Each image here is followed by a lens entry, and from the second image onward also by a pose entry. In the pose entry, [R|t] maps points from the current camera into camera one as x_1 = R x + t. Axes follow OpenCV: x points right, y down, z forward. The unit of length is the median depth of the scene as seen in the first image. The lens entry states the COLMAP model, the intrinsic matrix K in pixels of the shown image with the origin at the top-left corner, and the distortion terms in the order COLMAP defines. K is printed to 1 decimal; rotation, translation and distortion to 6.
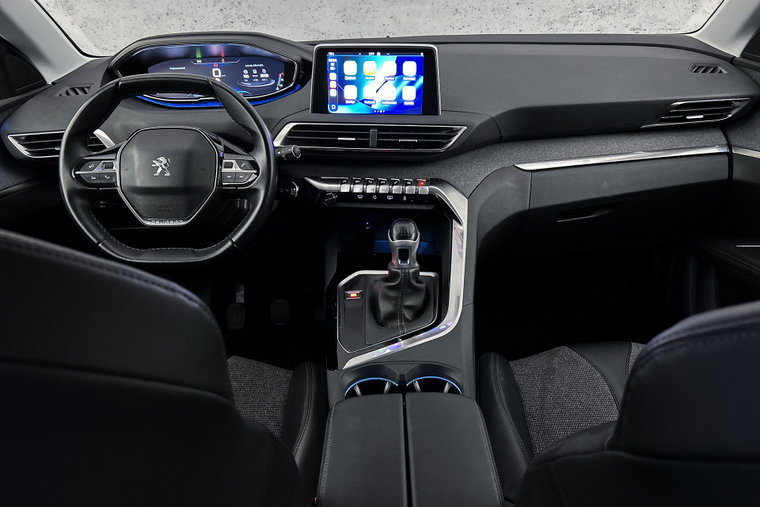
lens RADIAL K [[578.8, 0, 384.1], [0, 578.8, 266.4], [0, 0, 1]] dist [0.053891, -0.062363]
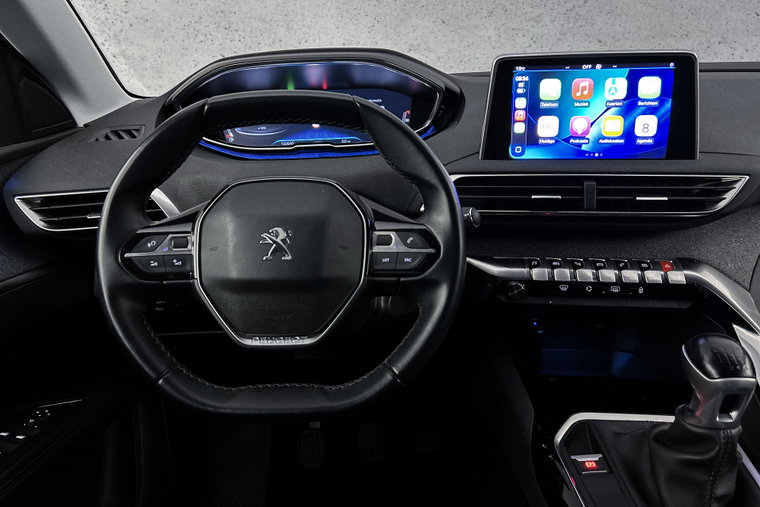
lens RADIAL K [[578.8, 0, 375.4], [0, 578.8, 259.8], [0, 0, 1]] dist [0.053891, -0.062363]
pose [[0.999897, -0.005784, -0.013169, -0.242313], [0.003961, 0.990909, -0.134473, -0.068775], [0.013827, 0.134407, 0.990830, 0.384103]]
